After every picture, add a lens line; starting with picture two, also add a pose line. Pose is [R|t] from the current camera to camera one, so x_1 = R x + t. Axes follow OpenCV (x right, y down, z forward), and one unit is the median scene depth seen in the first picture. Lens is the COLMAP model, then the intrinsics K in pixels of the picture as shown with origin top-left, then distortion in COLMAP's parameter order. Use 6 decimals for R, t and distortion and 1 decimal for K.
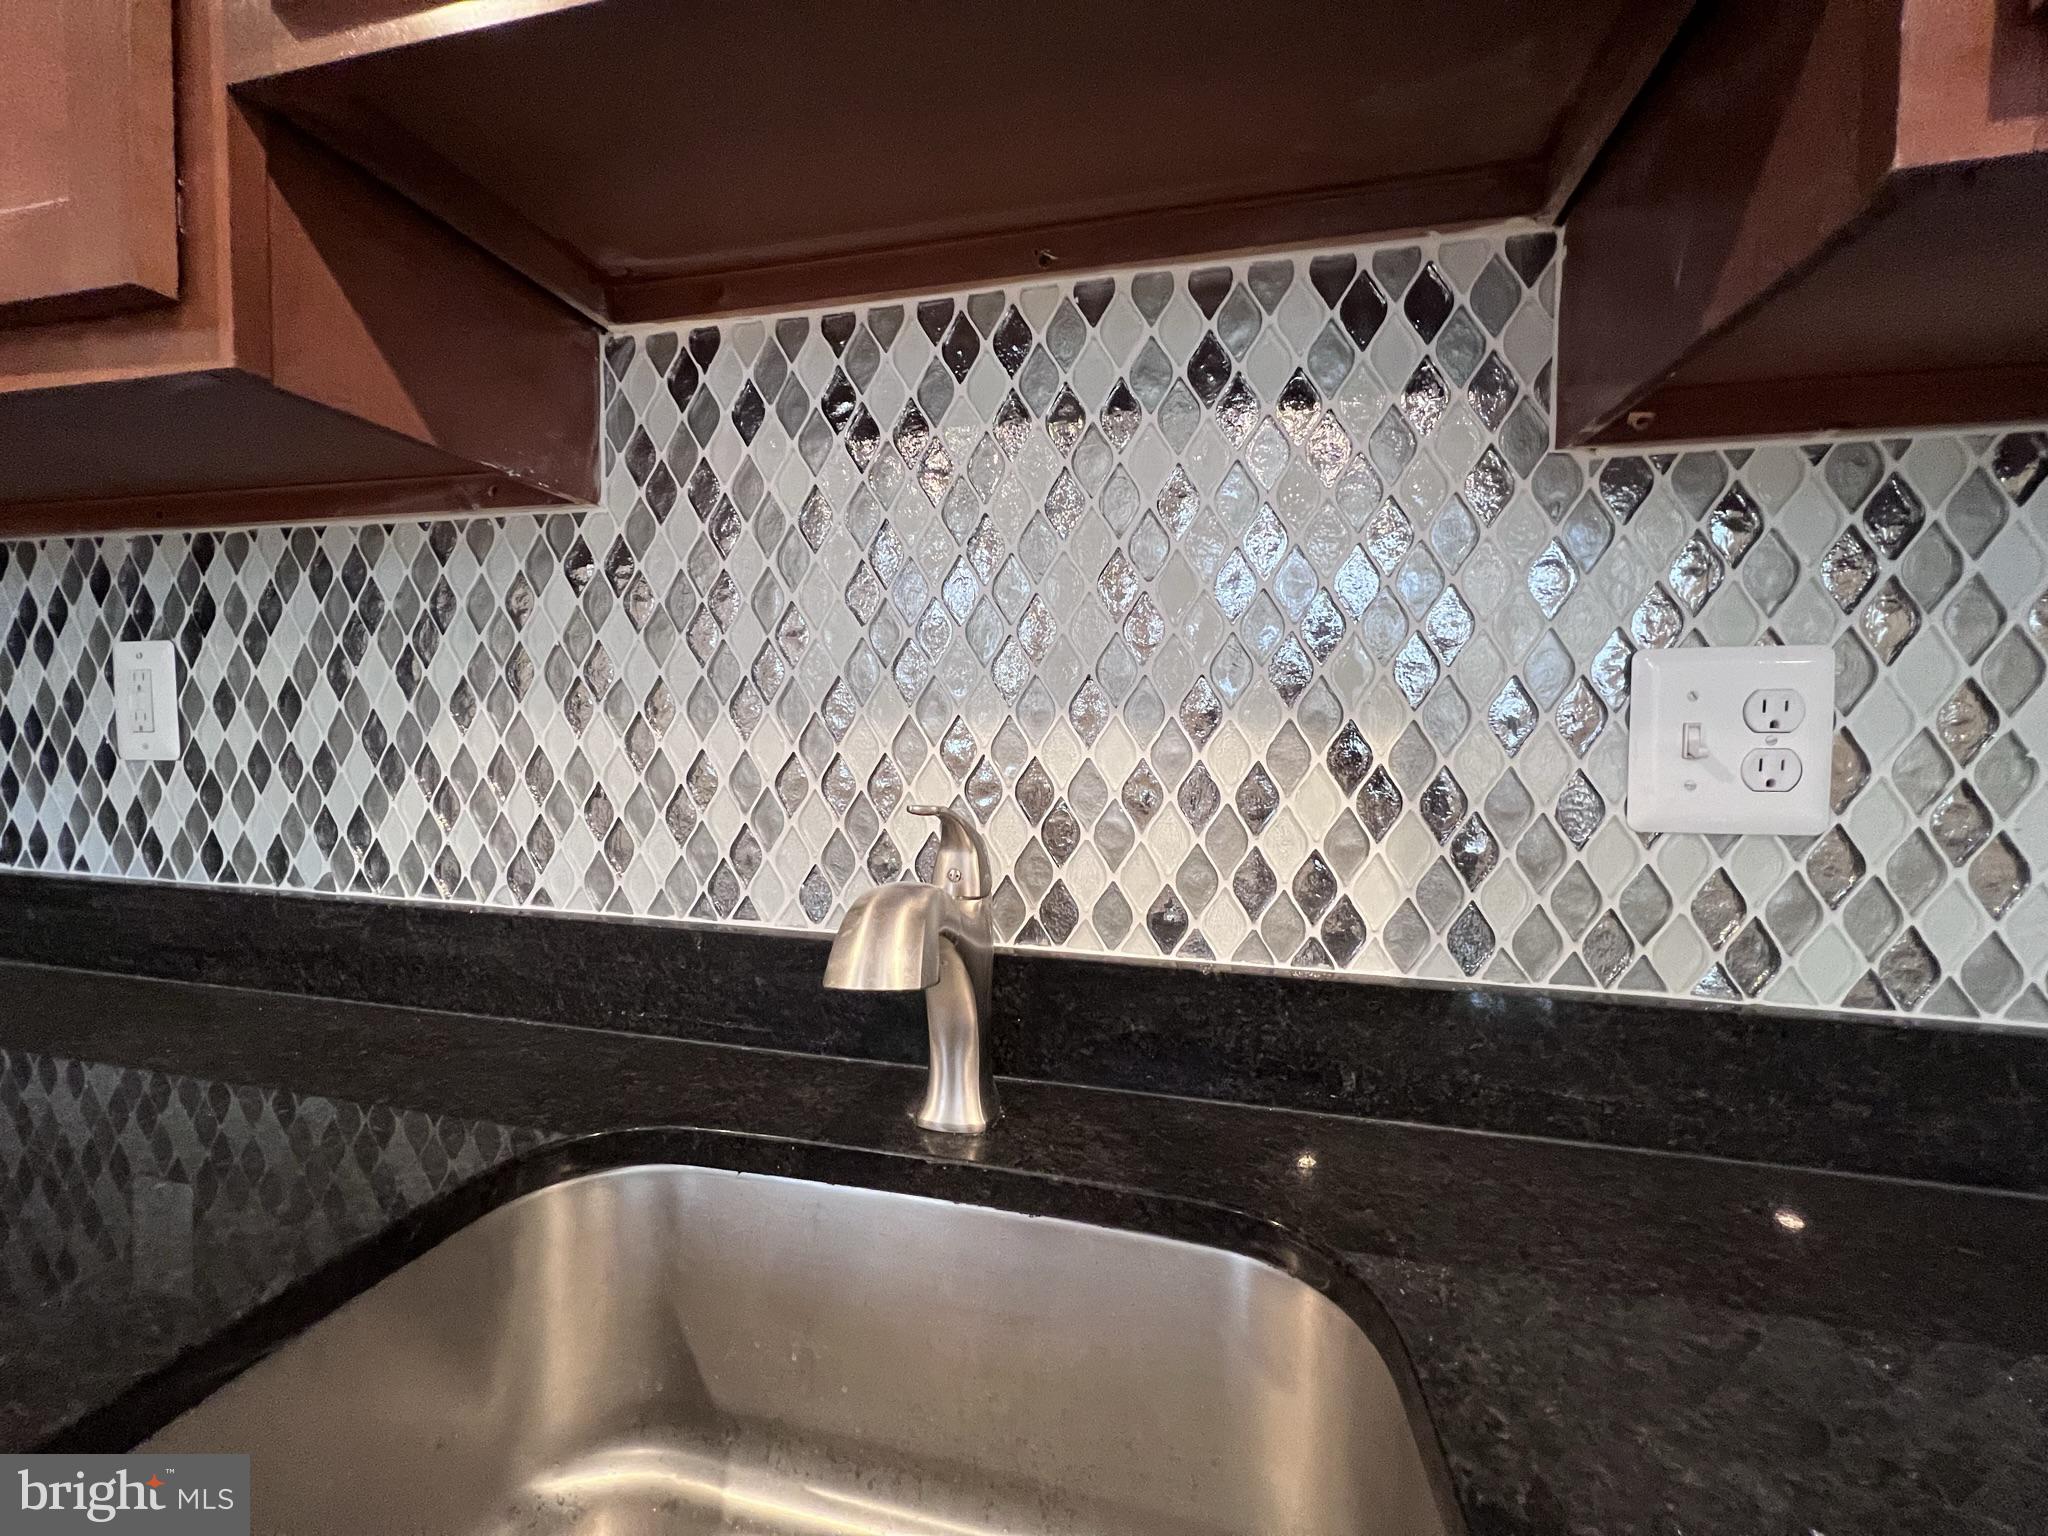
lens RADIAL K [[821.9, 0, 1031.2], [0, 821.9, 763.2], [0, 0, 1]] dist [0.000473, 0.000730]
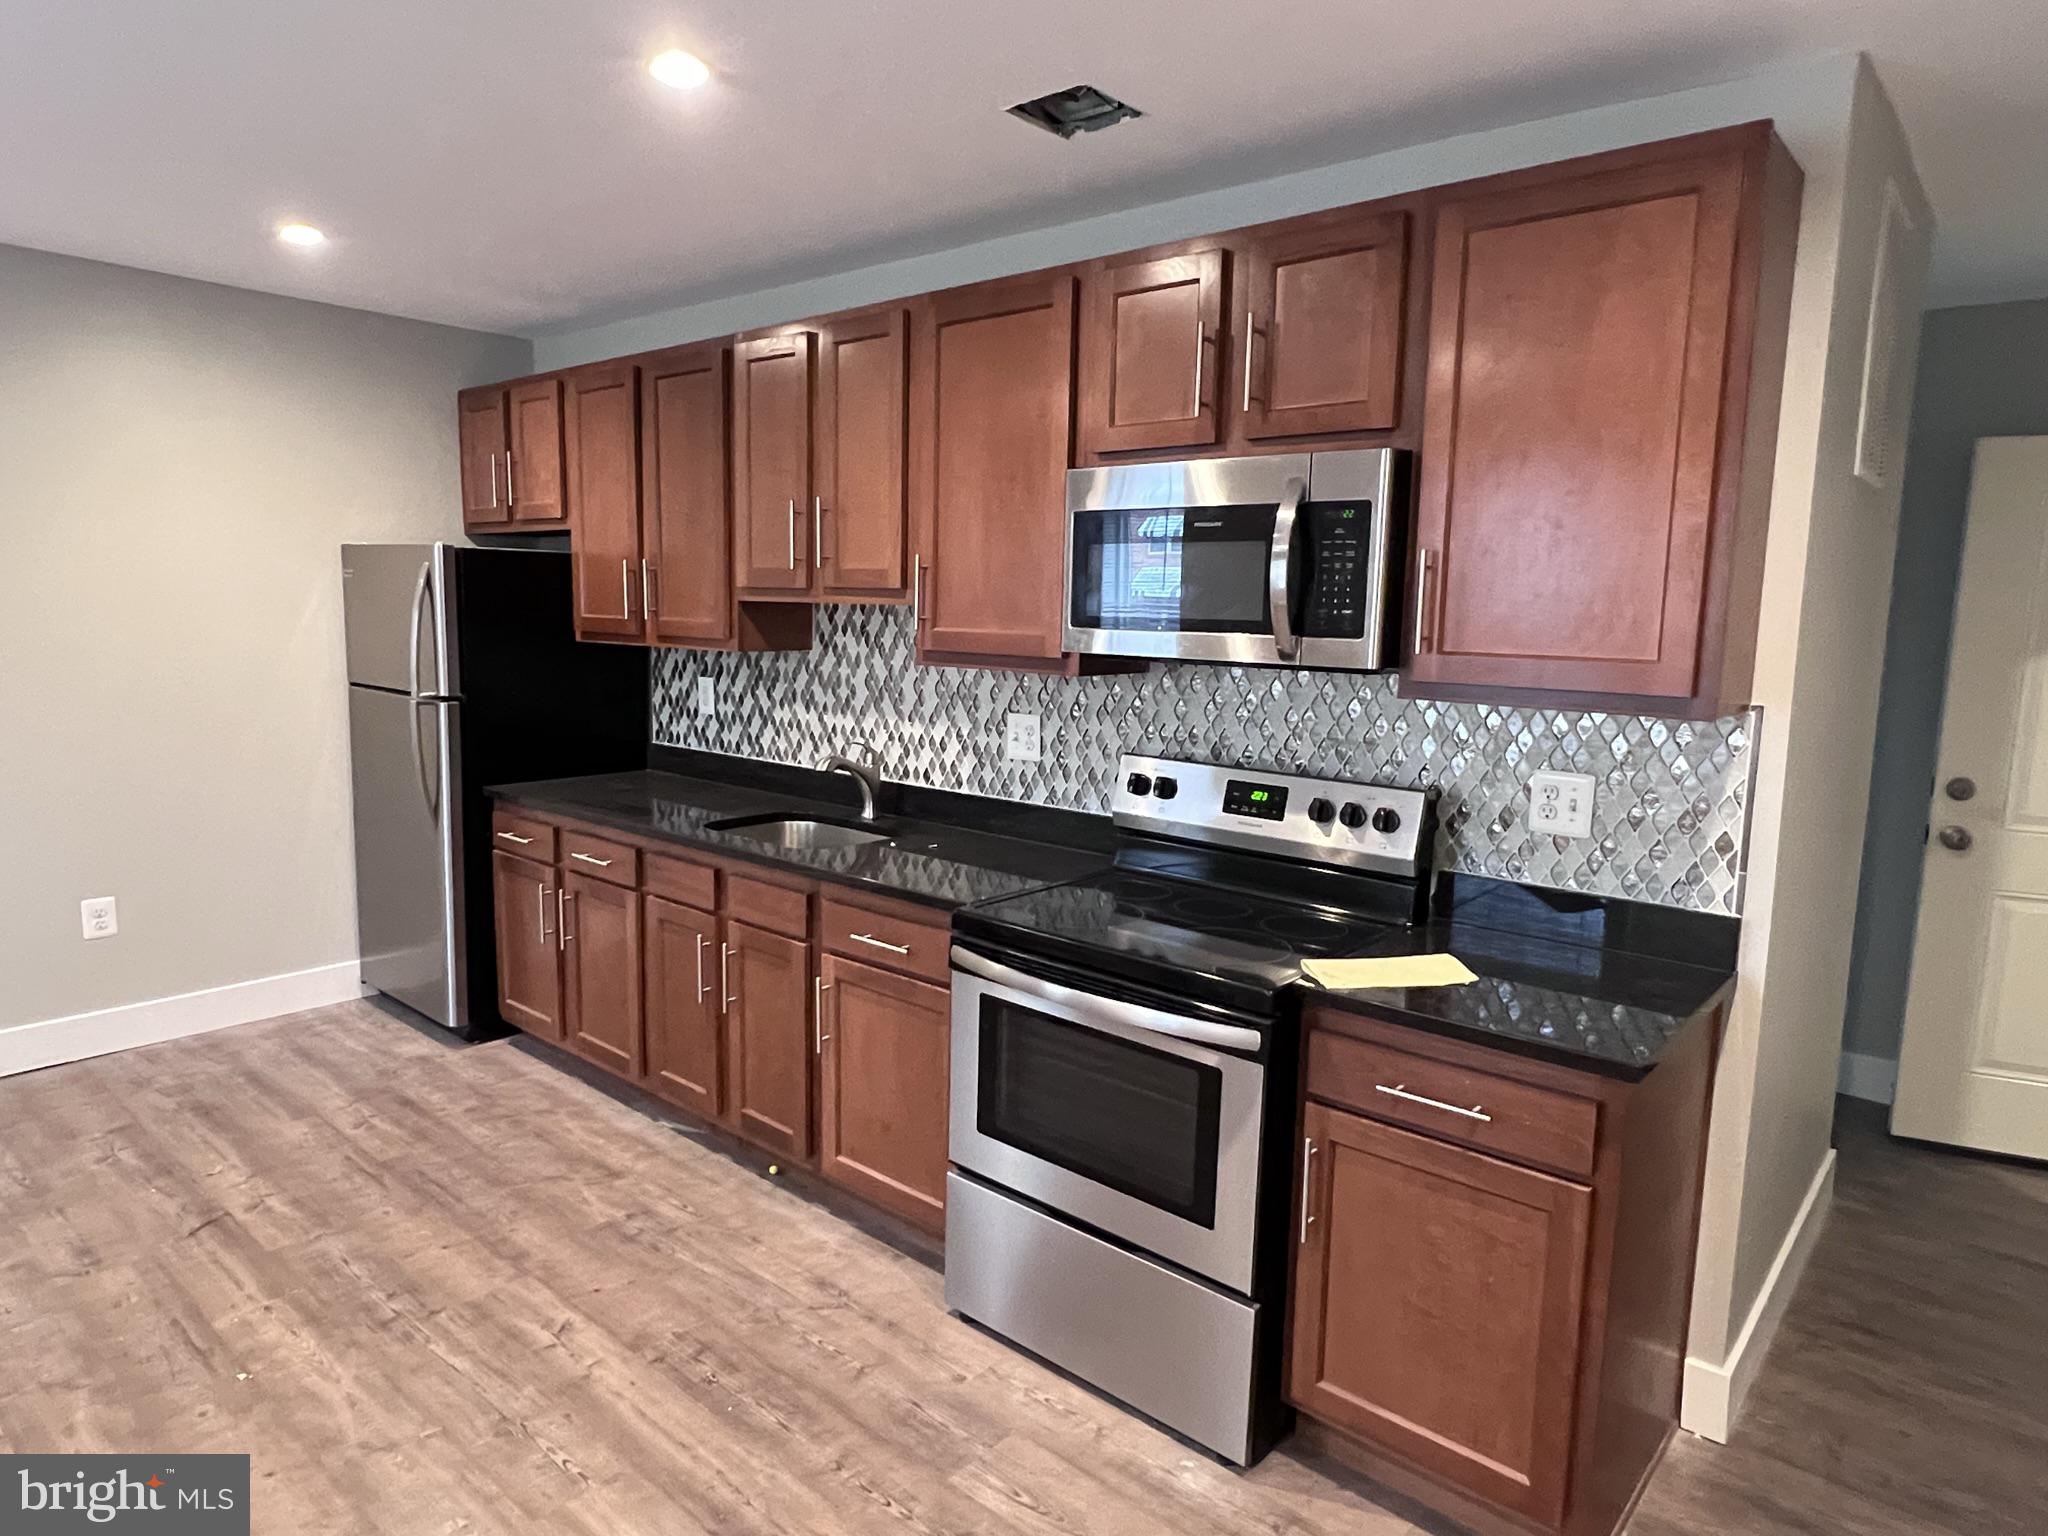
lens RADIAL K [[1215.8, 0, 1022.7], [0, 1215.8, 768.0], [0, 0, 1]] dist [-0.000201, -0.000043]
pose [[0.887455, 0.066009, -0.456143, 2.480919], [-0.027446, 0.995503, 0.090662, -0.290369], [0.460076, -0.067939, 0.885276, -2.982476]]
